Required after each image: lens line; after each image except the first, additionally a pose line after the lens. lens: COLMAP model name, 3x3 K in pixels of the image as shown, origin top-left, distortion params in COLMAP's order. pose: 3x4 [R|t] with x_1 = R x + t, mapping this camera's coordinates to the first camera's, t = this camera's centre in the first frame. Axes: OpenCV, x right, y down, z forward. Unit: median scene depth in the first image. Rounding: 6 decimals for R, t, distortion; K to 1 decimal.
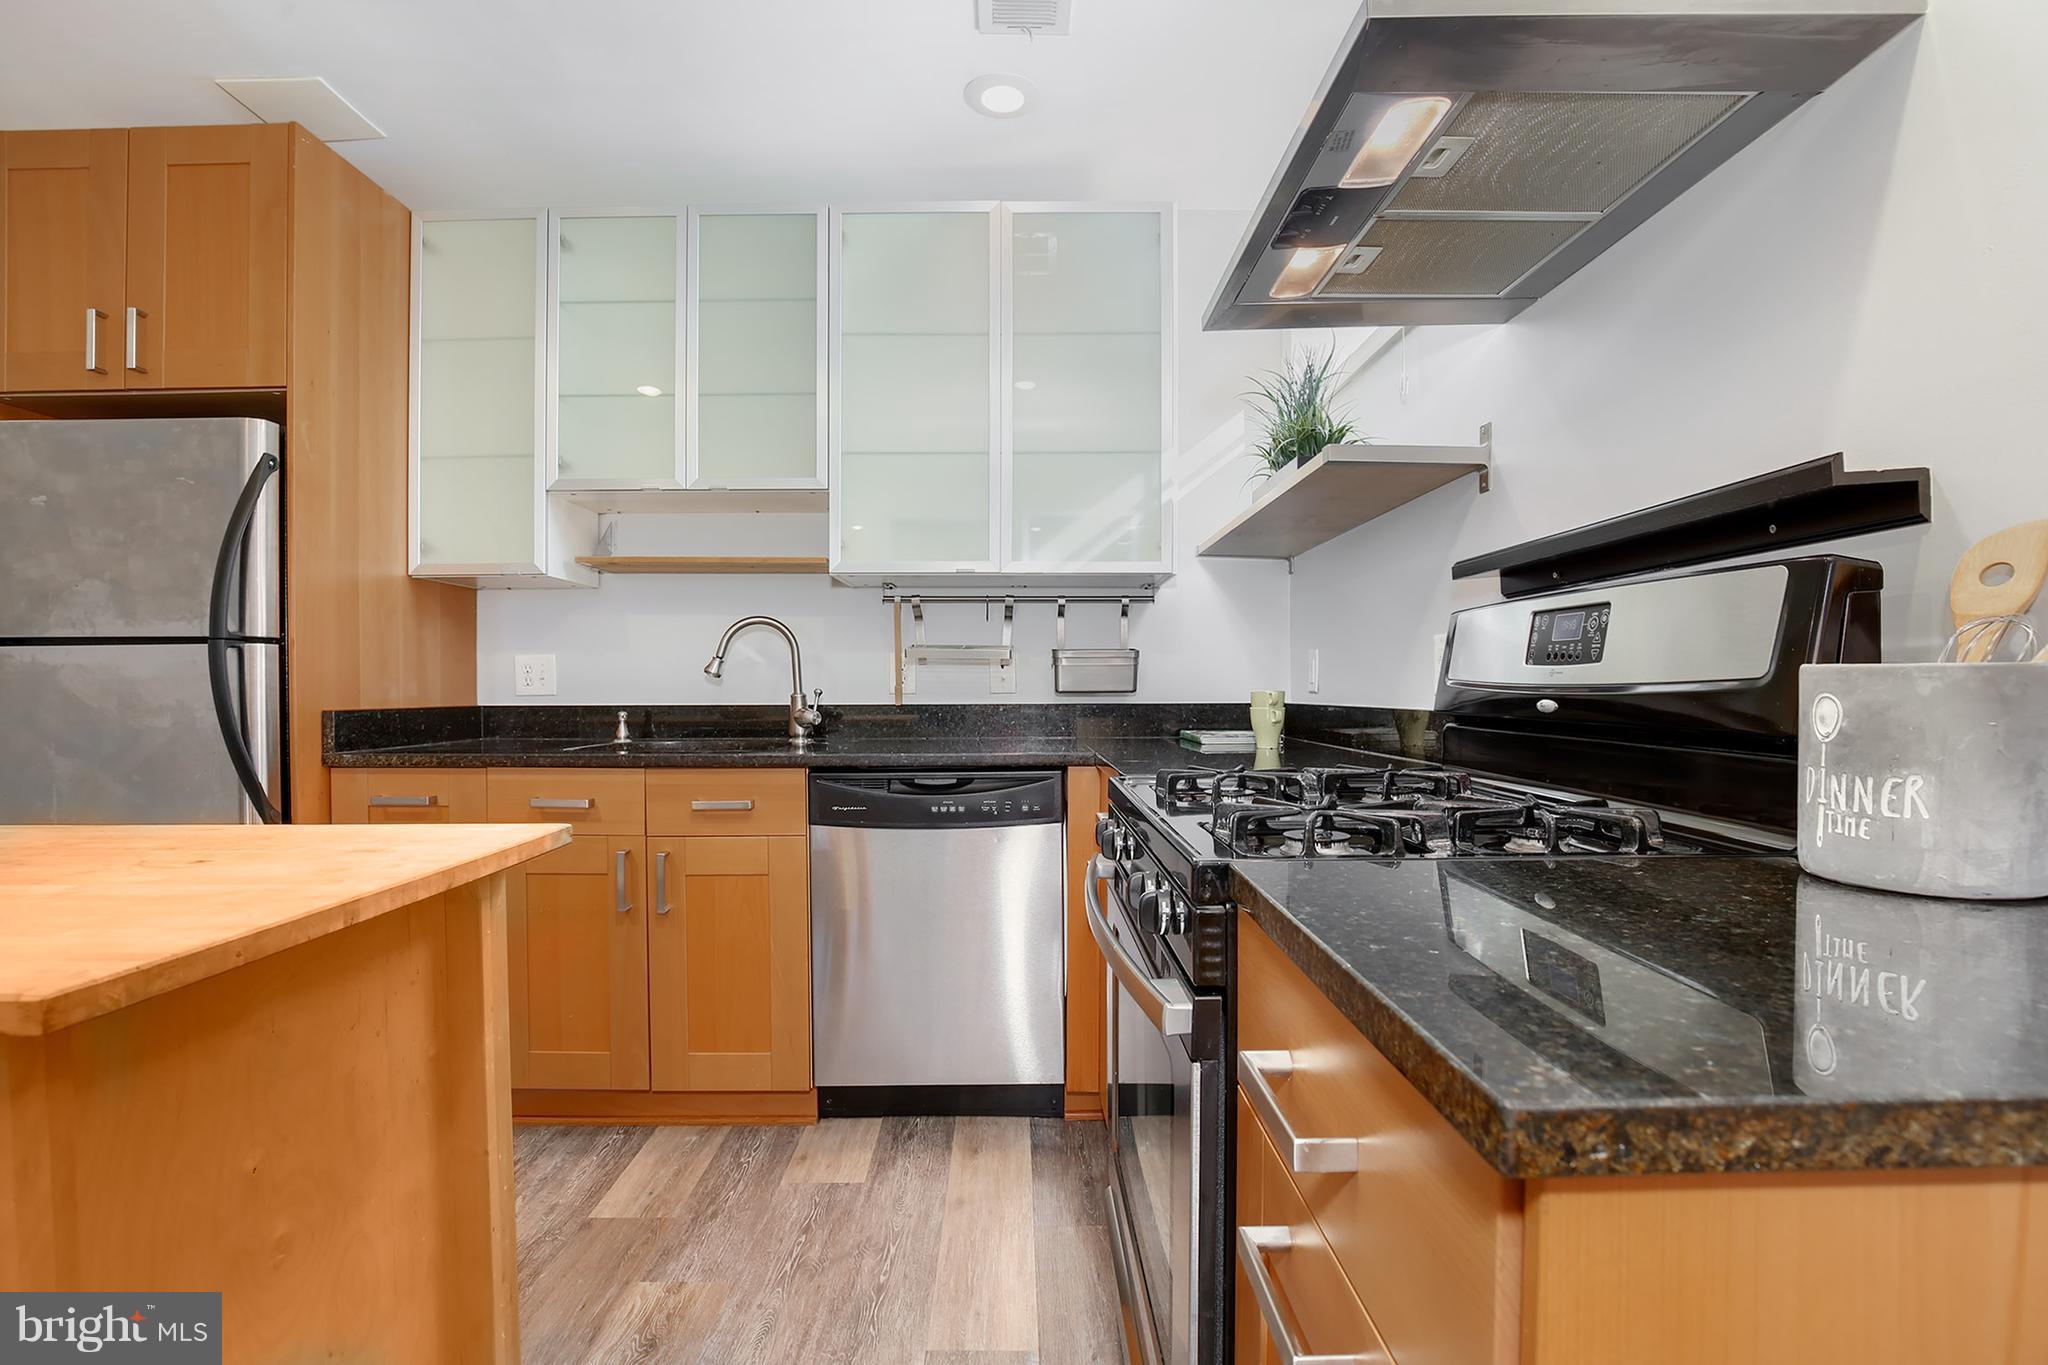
lens RADIAL K [[952.0, 0, 1014.9], [0, 952.0, 694.9], [0, 0, 1]] dist [-0.035787, 0.005140]
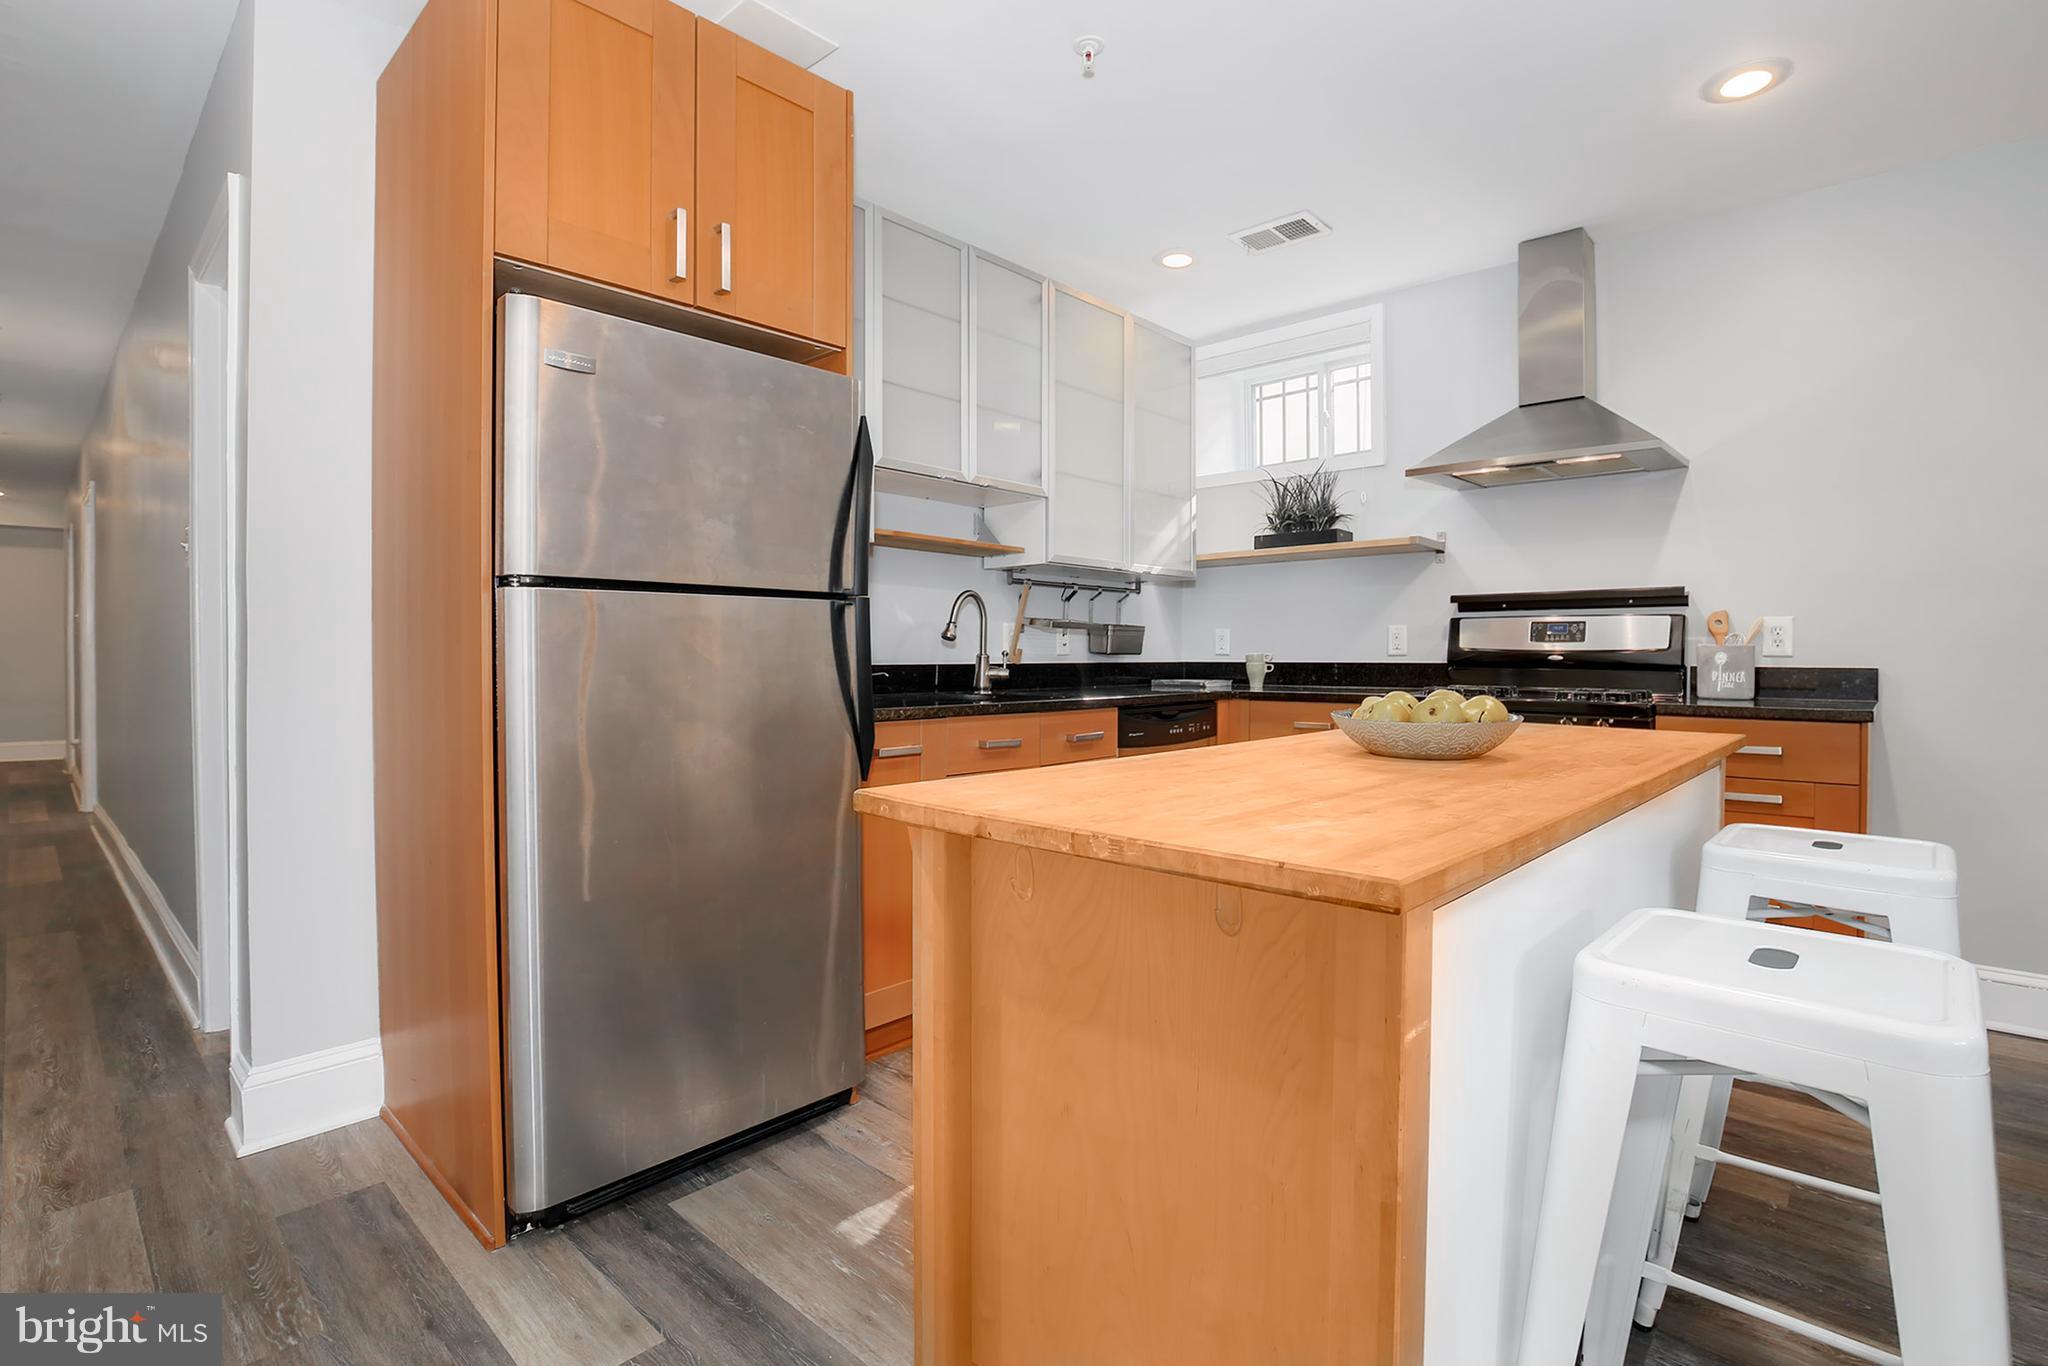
lens RADIAL K [[952.0, 0, 1012.7], [0, 952.0, 660.4], [0, 0, 1]] dist [-0.035787, 0.005140]
pose [[0.691495, 0.000198, 0.722381, -1.381993], [0.003332, 0.999988, -0.003464, 0.013000], [-0.722374, 0.004802, 0.691486, 0.152123]]
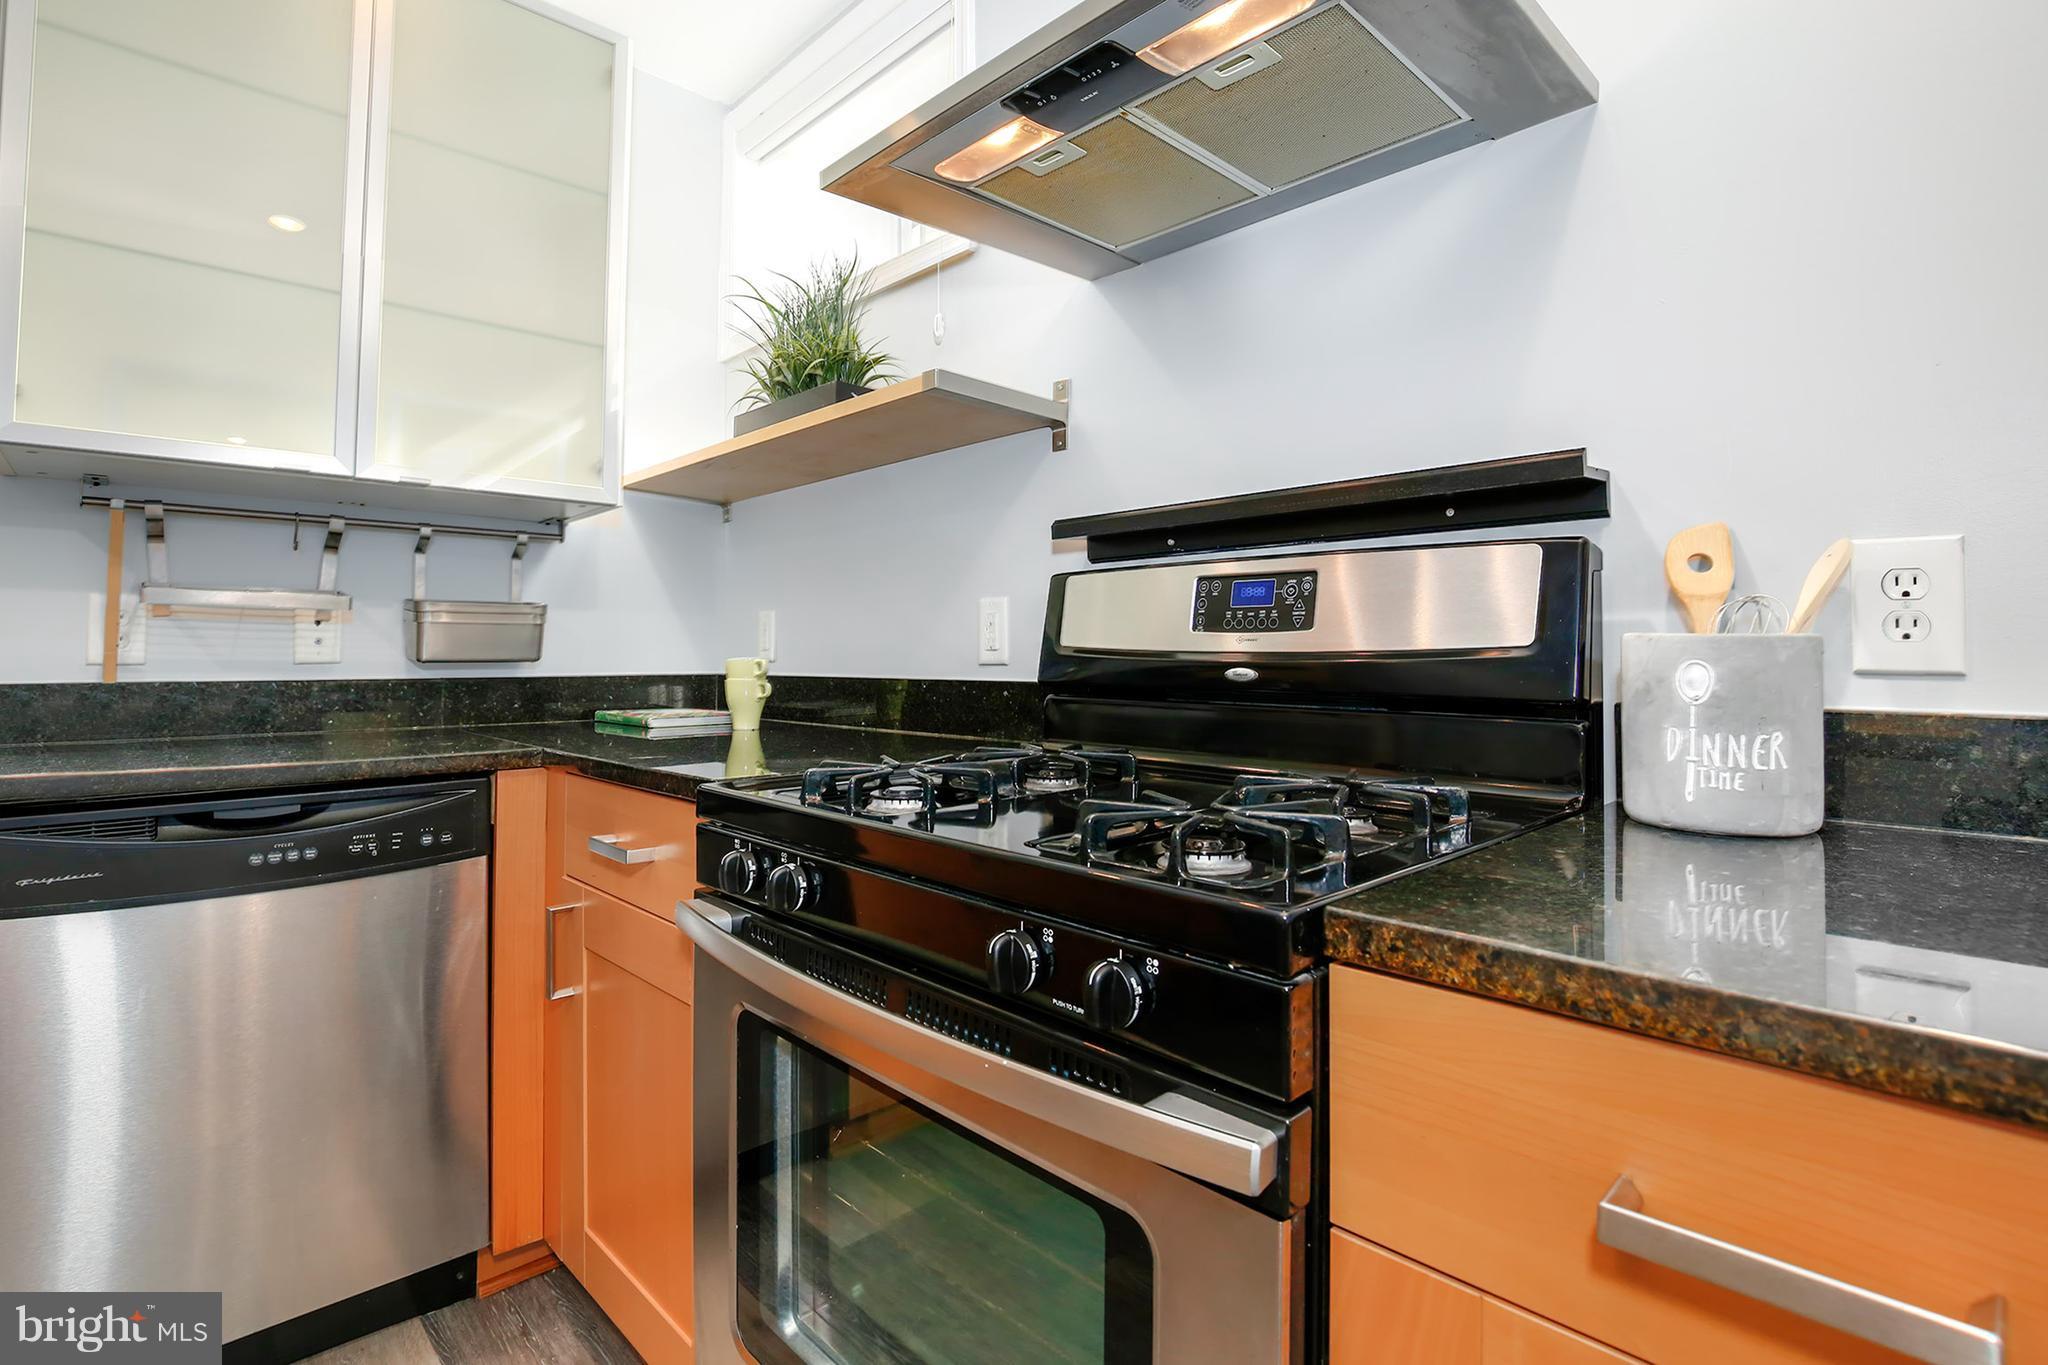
lens RADIAL K [[952.0, 0, 1009.3], [0, 952.0, 621.9], [0, 0, 1]] dist [-0.035787, 0.005140]
pose [[0.714951, 0.026274, 0.698680, -0.163625], [0.004575, 0.999096, -0.042253, -0.001038], [-0.699159, 0.033405, 0.714185, 0.269994]]
